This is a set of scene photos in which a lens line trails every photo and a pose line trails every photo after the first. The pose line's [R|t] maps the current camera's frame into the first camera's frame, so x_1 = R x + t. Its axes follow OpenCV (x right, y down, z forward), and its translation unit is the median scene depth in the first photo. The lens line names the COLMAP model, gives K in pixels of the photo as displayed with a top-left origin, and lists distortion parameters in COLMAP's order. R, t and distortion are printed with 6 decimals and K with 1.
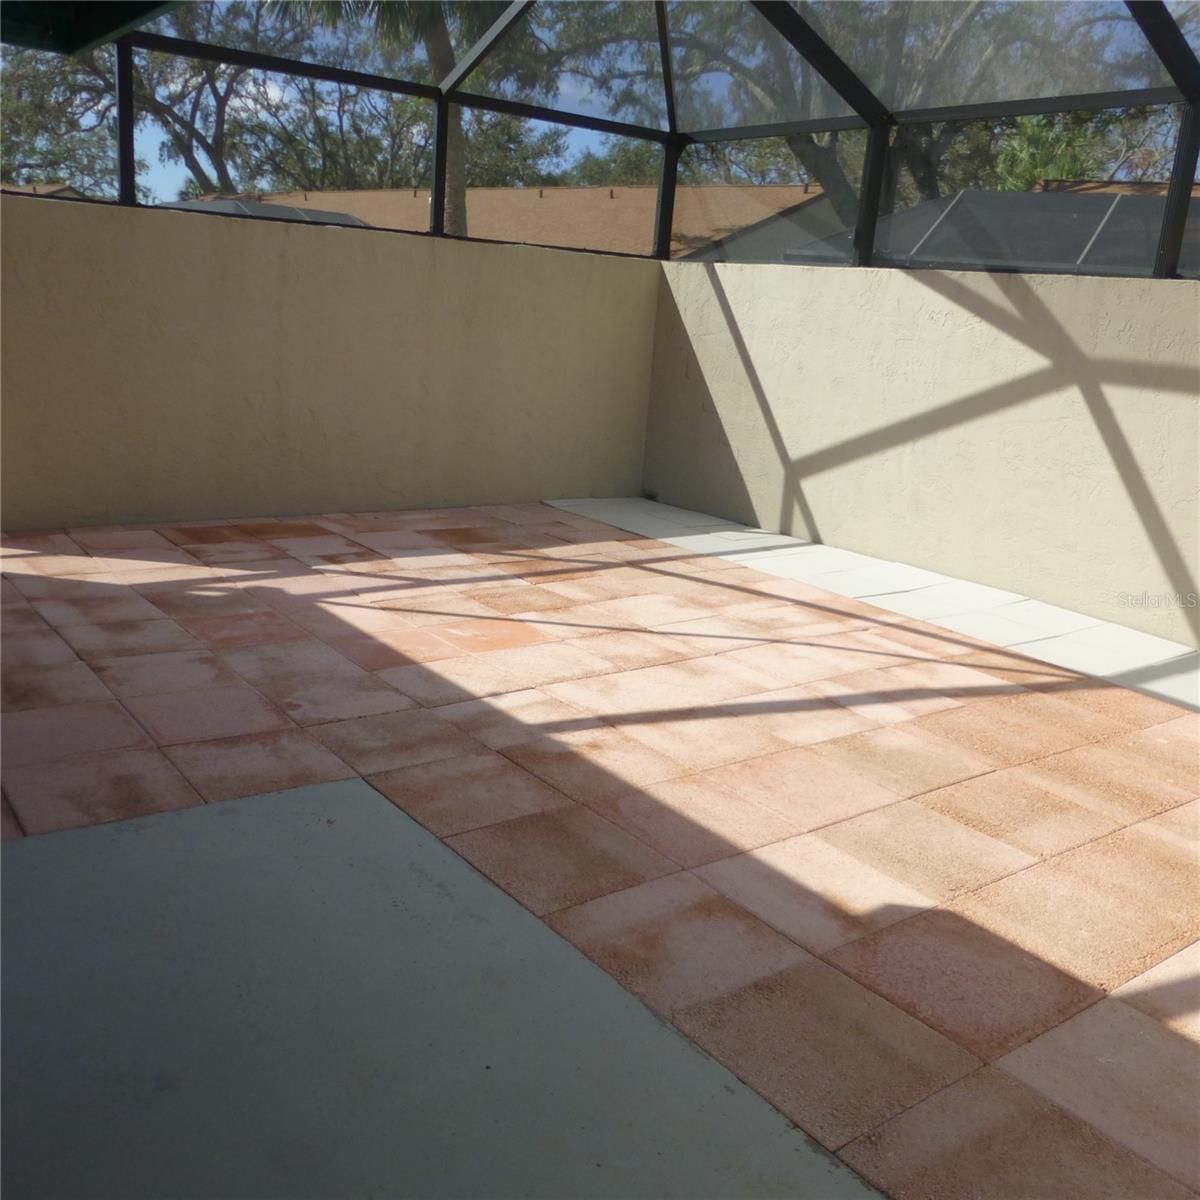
lens RADIAL K [[1172.5, 0, 600.0], [0, 1172.5, 600.0], [0, 0, 1]] dist [0.001372, -0.084206]
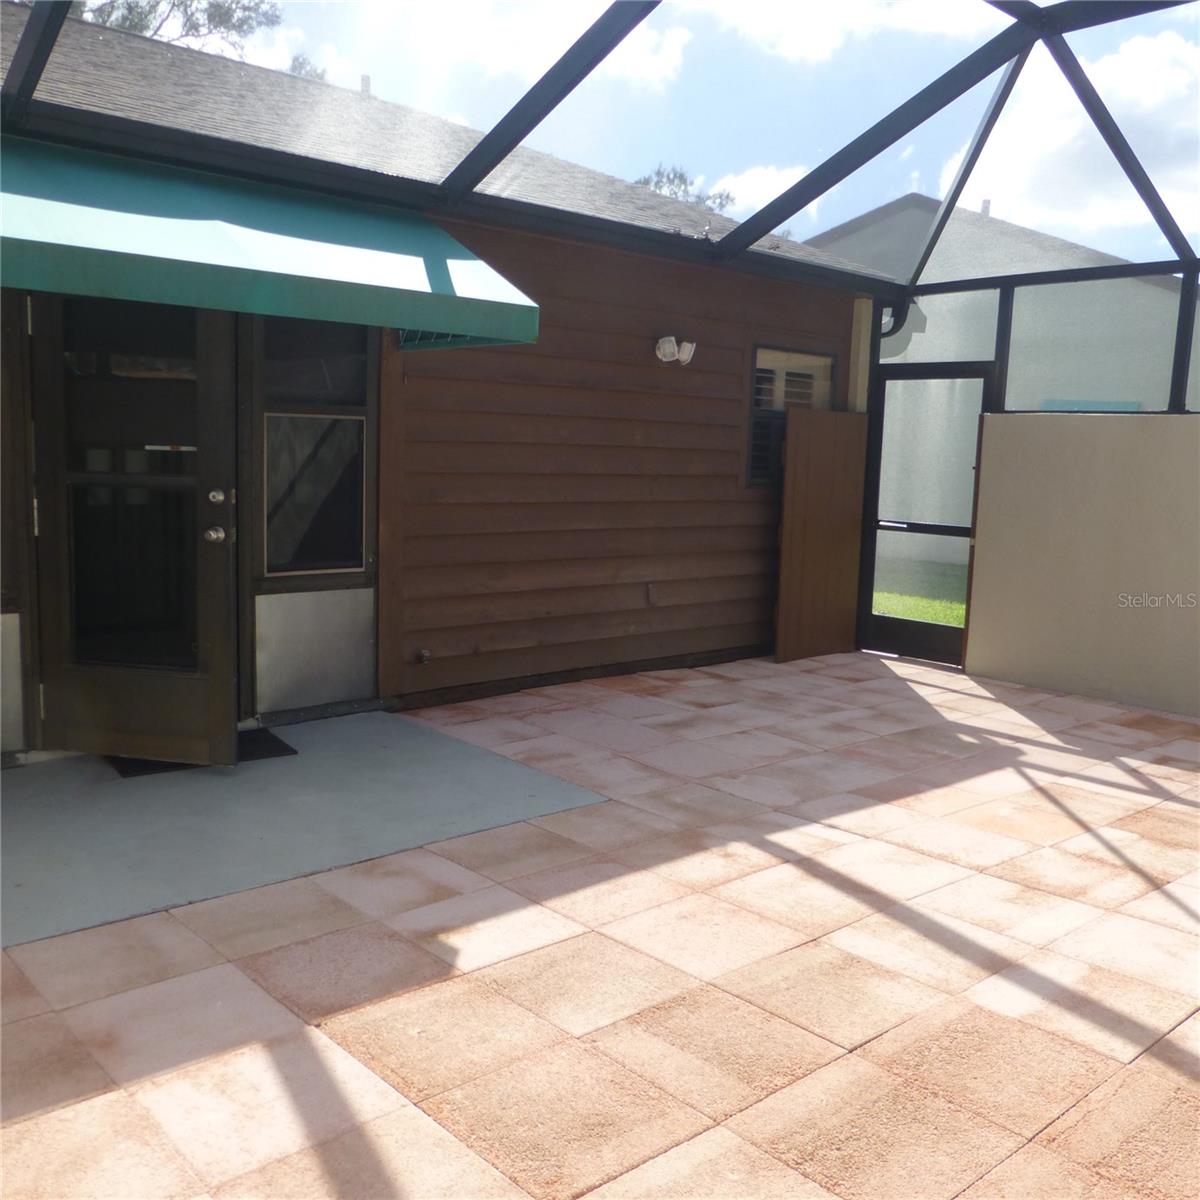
lens RADIAL K [[1172.5, 0, 600.0], [0, 1172.5, 600.0], [0, 0, 1]] dist [0.001372, -0.084206]
pose [[0.086285, 0.063659, -0.994235, 0.916763], [-0.271541, 0.961676, 0.038009, -0.098229], [0.958551, 0.266696, 0.100264, 0.622861]]
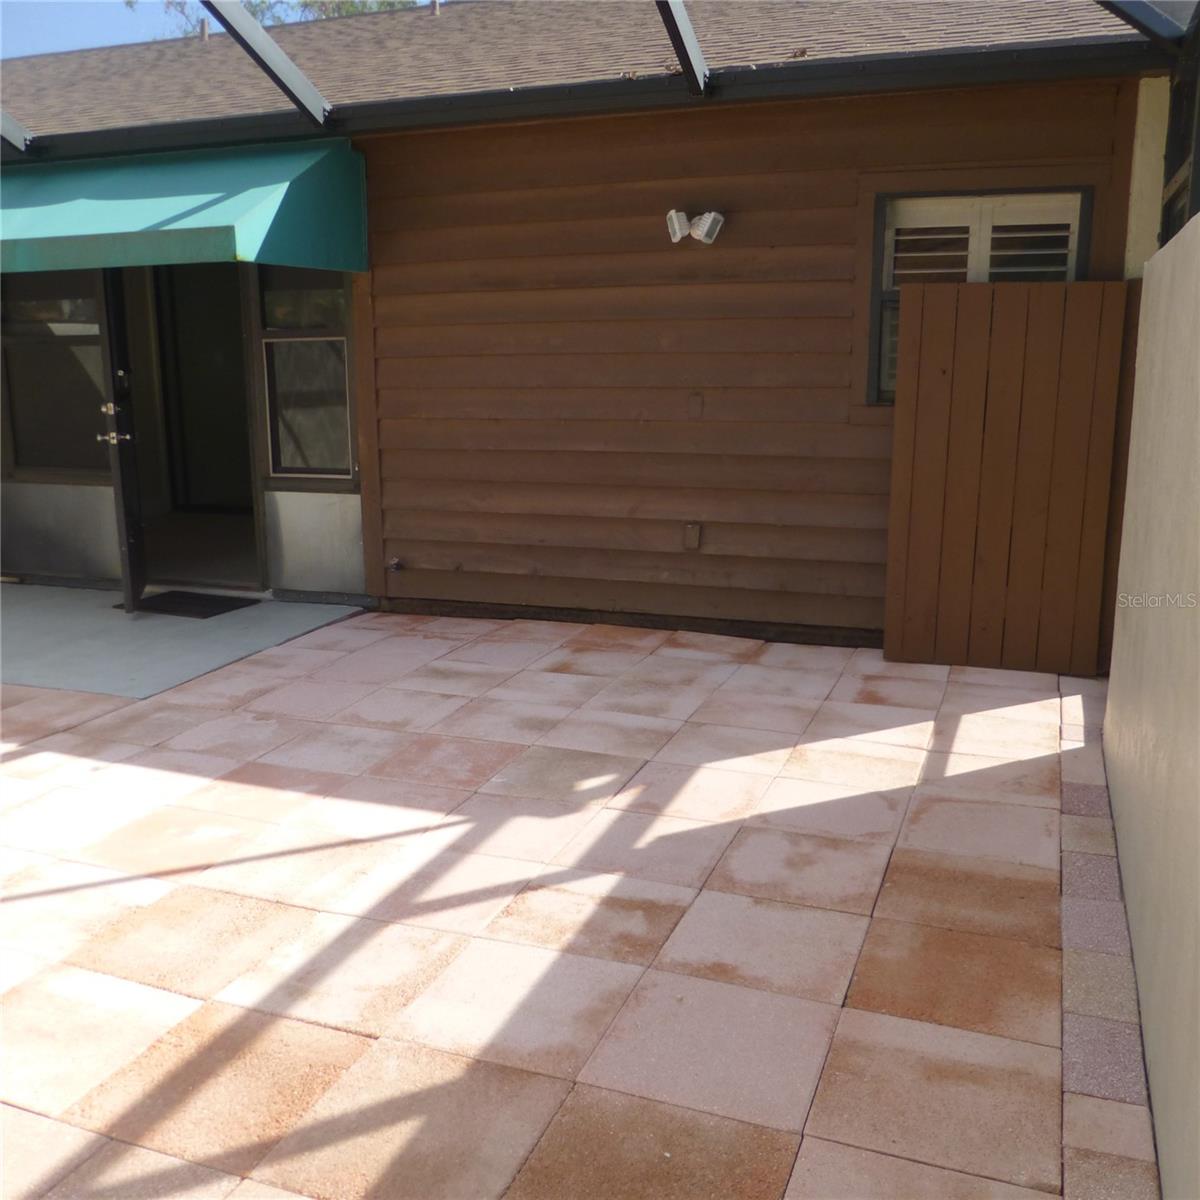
lens RADIAL K [[1181.5, 0, 629.2], [0, 1181.5, 600.8], [0, 0, 1]] dist [-0.050344, 0.045494]
pose [[-0.836732, 0.054474, -0.544897, 0.063197], [-0.180360, 0.912109, 0.368142, -0.482354], [0.517059, 0.406313, -0.753365, 1.876599]]
